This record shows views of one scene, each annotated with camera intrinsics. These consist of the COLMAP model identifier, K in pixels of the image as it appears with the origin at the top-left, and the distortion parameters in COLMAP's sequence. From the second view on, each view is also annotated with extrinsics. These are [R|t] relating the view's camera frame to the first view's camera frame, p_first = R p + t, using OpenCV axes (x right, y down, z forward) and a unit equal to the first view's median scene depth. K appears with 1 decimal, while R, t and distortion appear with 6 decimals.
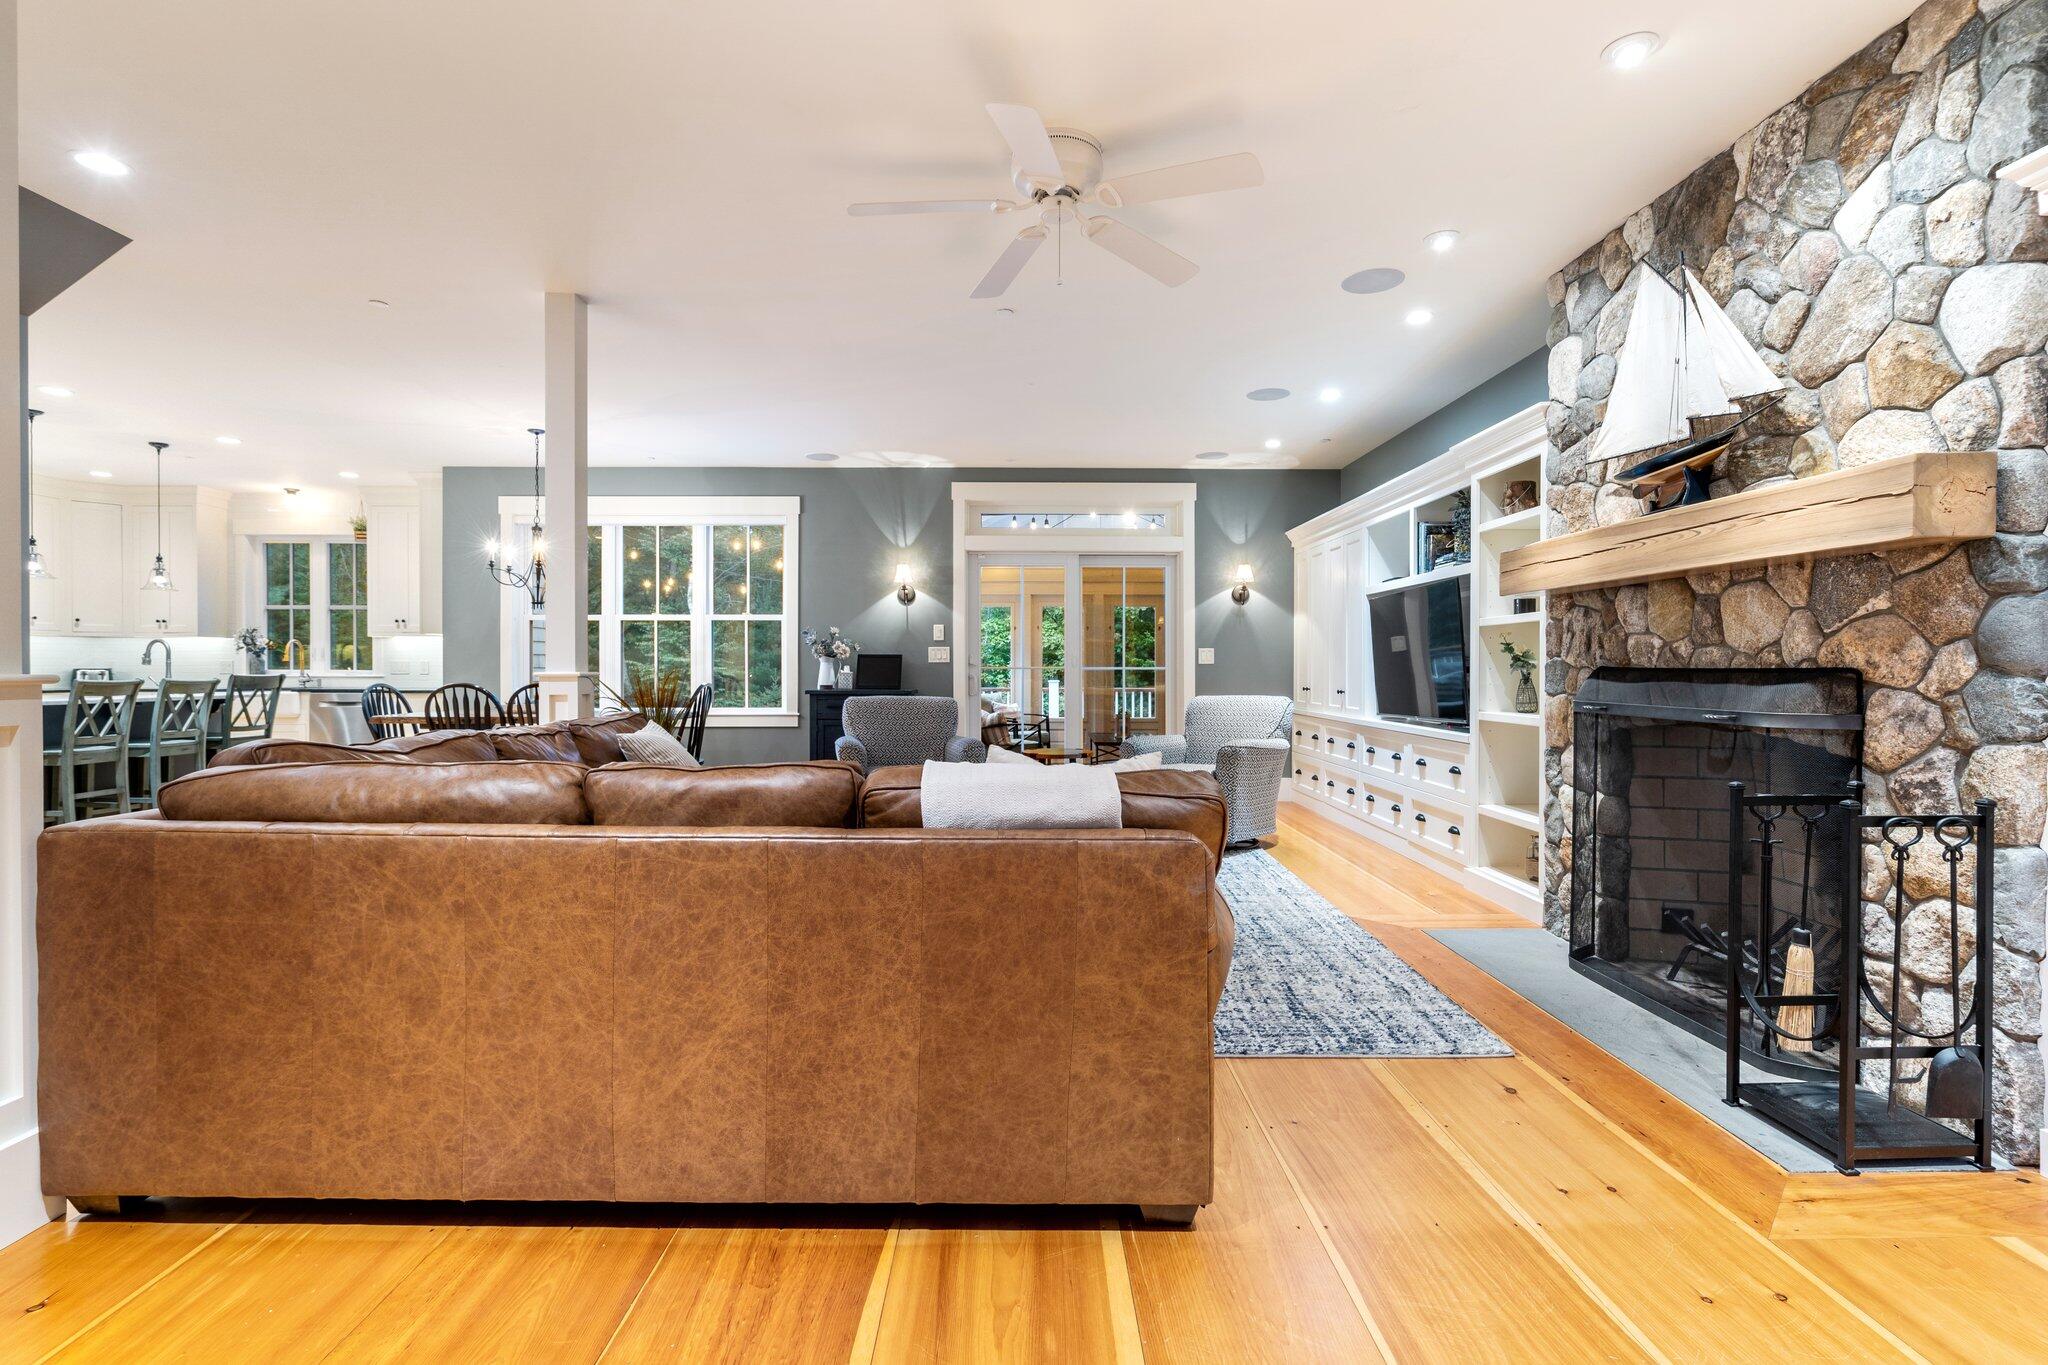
lens RADIAL K [[944.4, 0, 1025.6], [0, 944.4, 675.5], [0, 0, 1]] dist [0.000674, 0.000149]
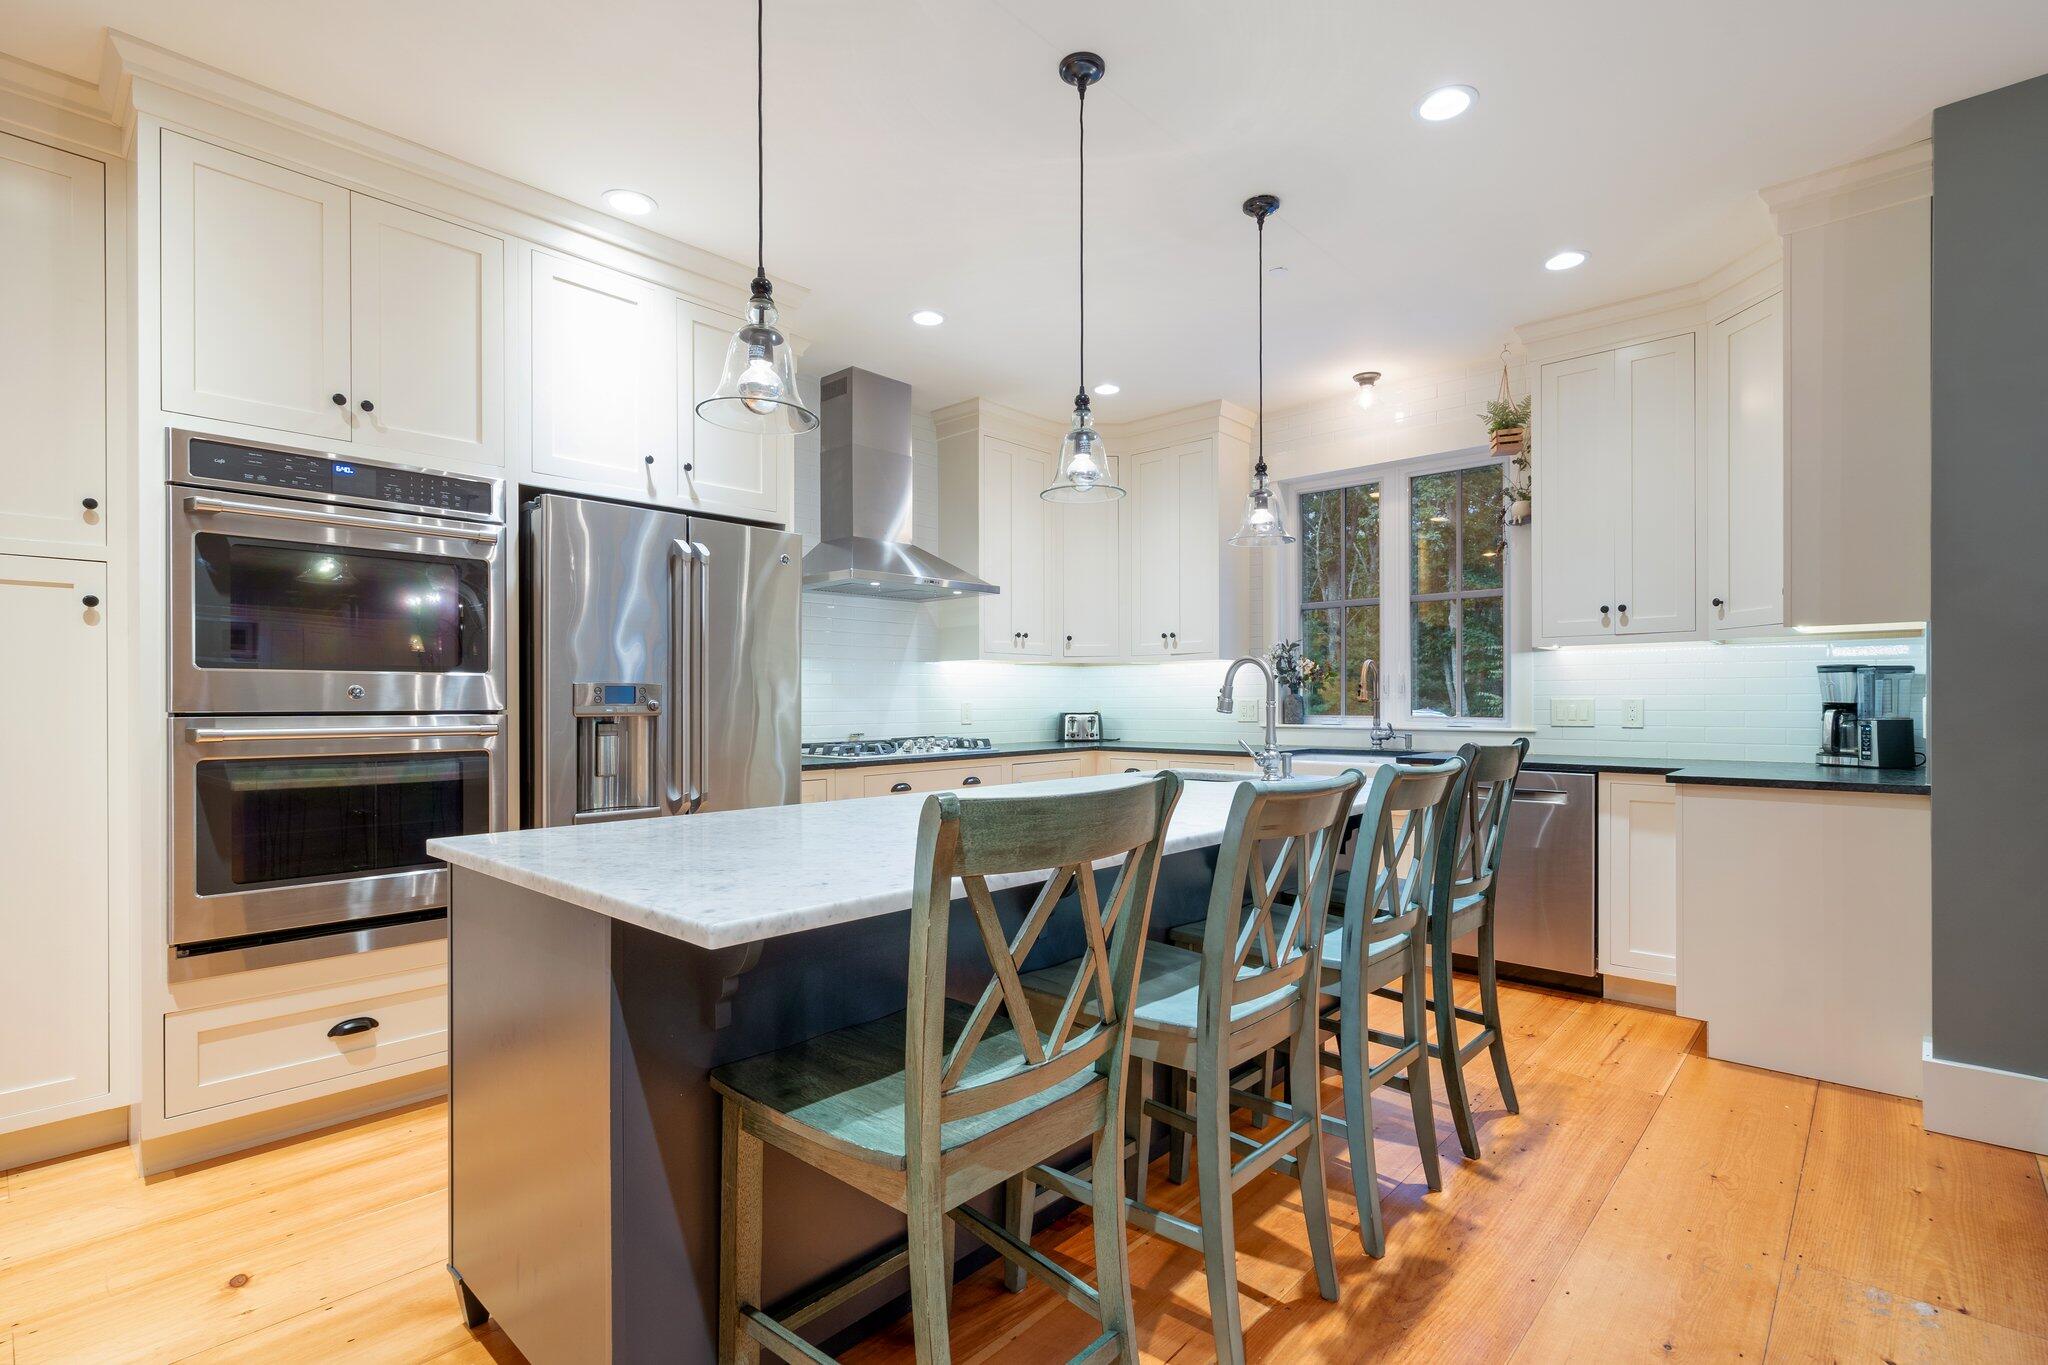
lens RADIAL K [[940.2, 0, 1033.2], [0, 940.2, 690.9], [0, 0, 1]] dist [-0.002801, 0.001252]
pose [[0.735398, -0.009739, -0.677565, -1.618945], [-0.000187, 0.999894, -0.014574, -0.036812], [0.677635, 0.010844, 0.735318, 1.418319]]
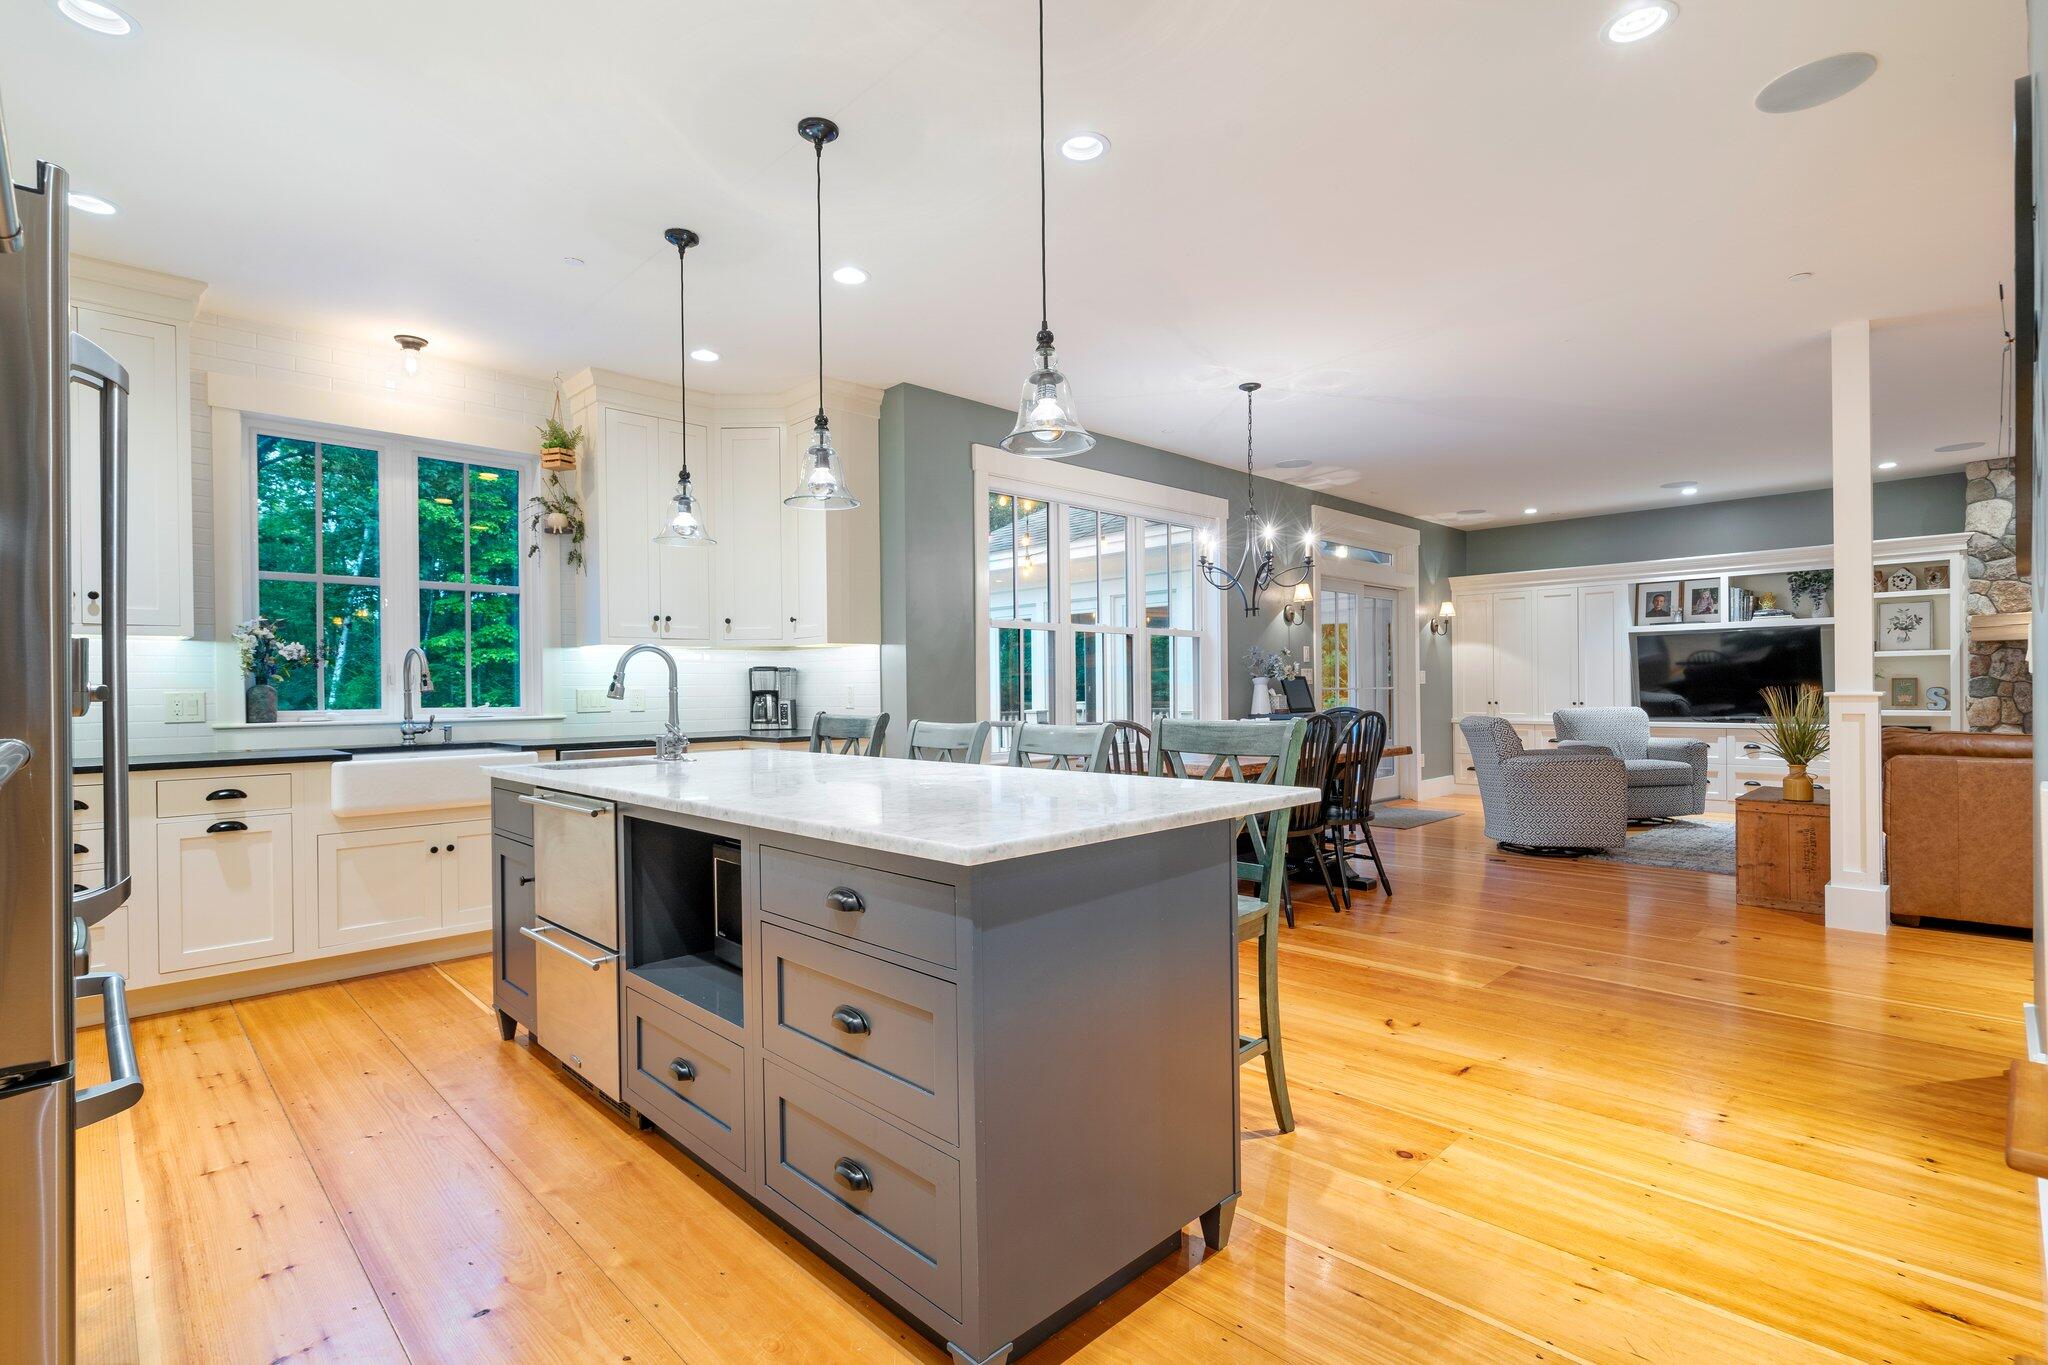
lens RADIAL K [[962.8, 0, 1038.8], [0, 962.8, 689.7], [0, 0, 1]] dist [0.003505, 0.000789]
pose [[0.716913, -0.010499, 0.697084, -2.590940], [0.017484, 0.999843, -0.002922, -0.025476], [-0.696944, 0.014283, 0.716984, 1.215254]]
